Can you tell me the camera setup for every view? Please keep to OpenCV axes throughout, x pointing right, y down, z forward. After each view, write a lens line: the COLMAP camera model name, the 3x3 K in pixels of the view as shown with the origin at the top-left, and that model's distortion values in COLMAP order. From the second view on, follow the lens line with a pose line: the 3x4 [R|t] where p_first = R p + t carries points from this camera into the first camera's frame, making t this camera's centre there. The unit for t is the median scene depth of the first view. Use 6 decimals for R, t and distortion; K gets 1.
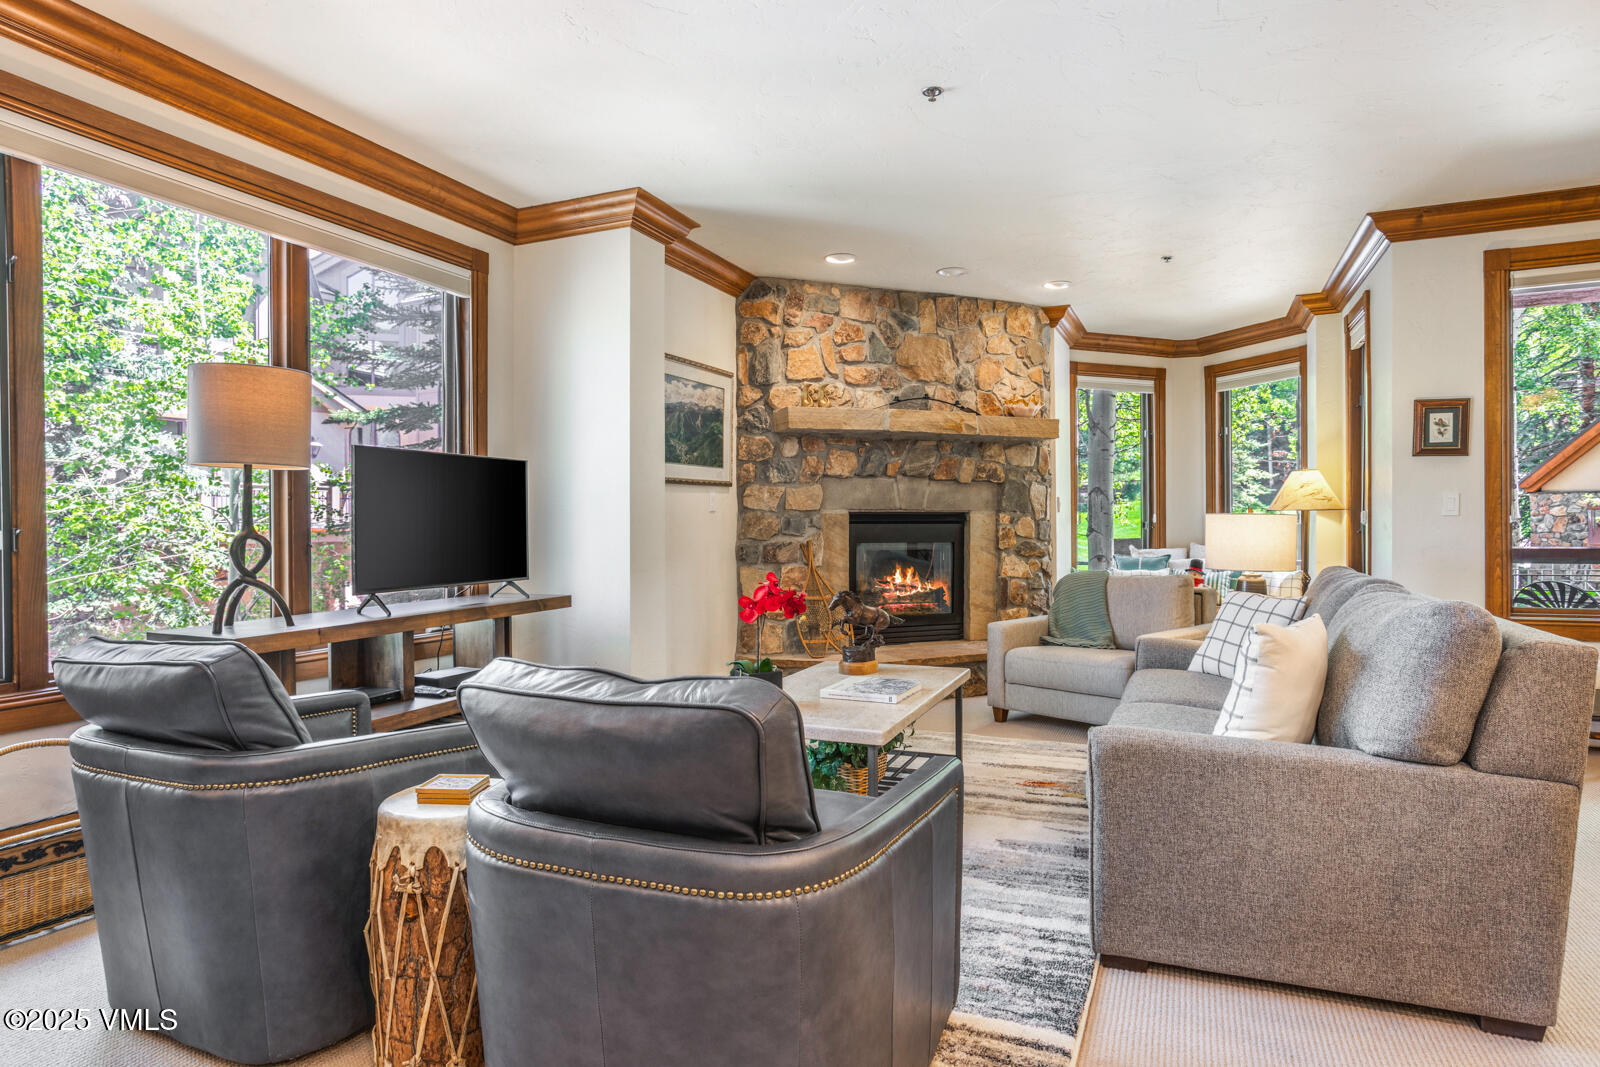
lens RADIAL K [[948.1, 0, 797.6], [0, 948.1, 529.9], [0, 0, 1]] dist [-0.006828, -0.000248]
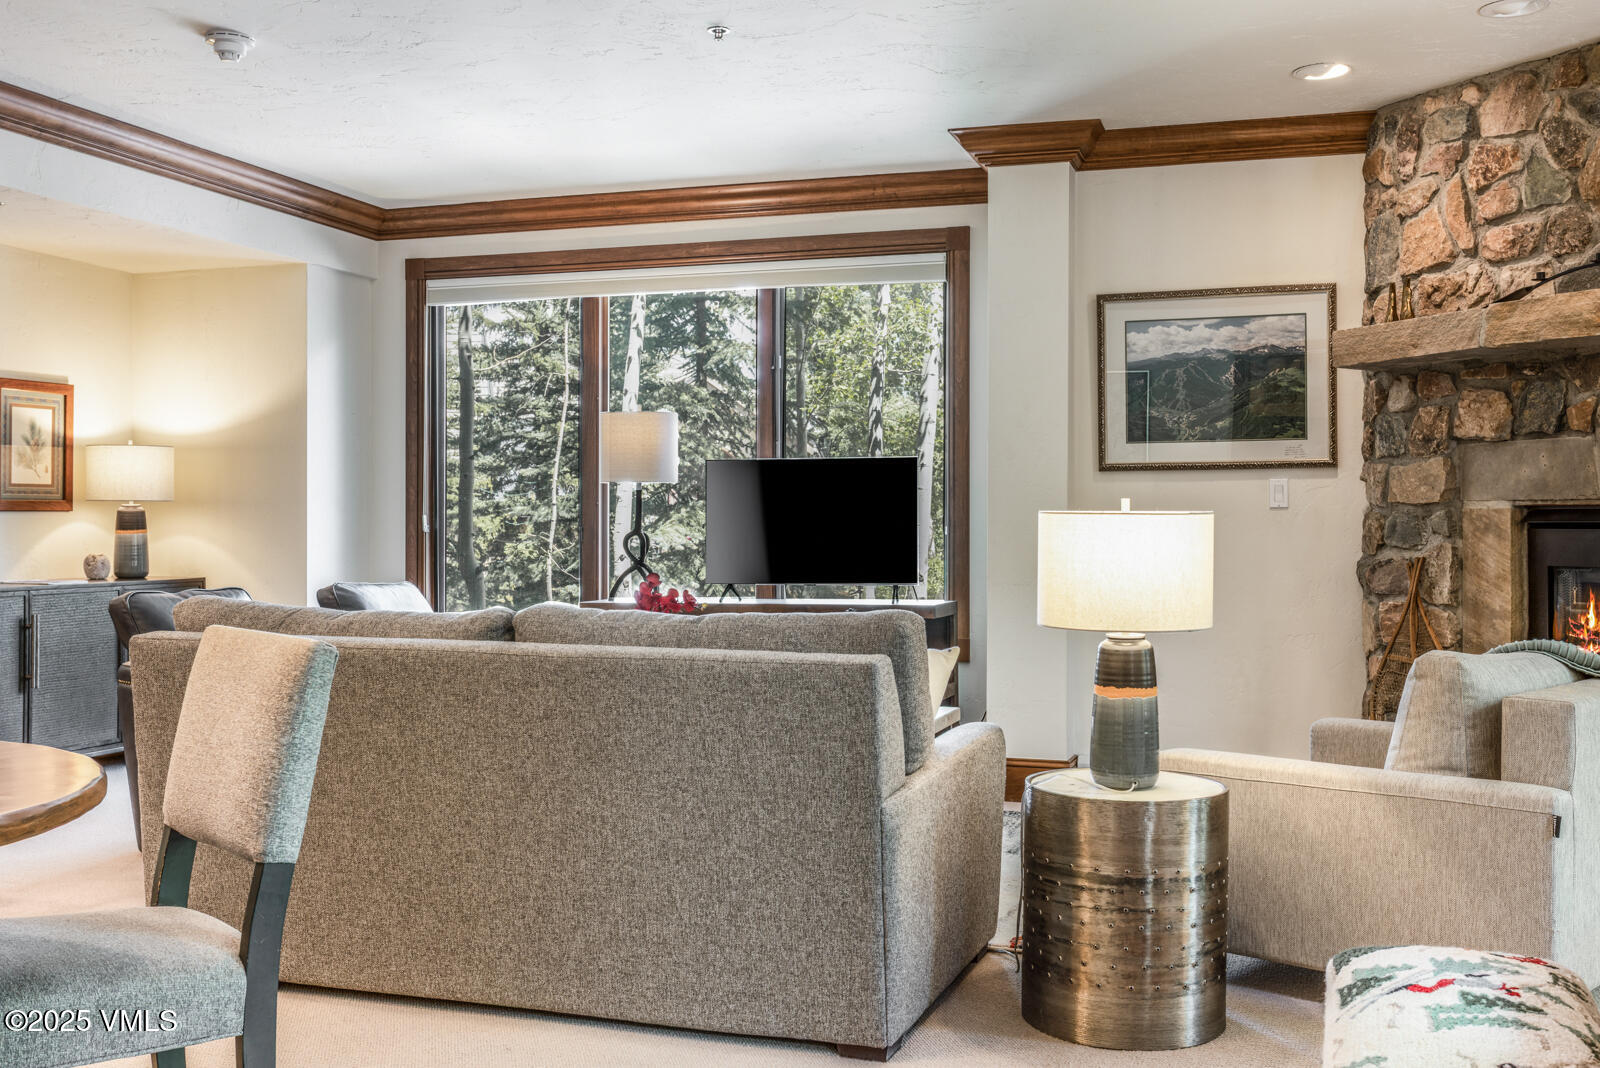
lens RADIAL K [[1696.6, 0, 802.2], [0, 1696.6, 533.4], [0, 0, 1]] dist [0.002101, 0.000000]
pose [[0.064895, 0.008913, -0.997852, 0.967378], [-0.005982, 0.999946, 0.008542, -0.009644], [0.997874, 0.005415, 0.064945, 0.560176]]
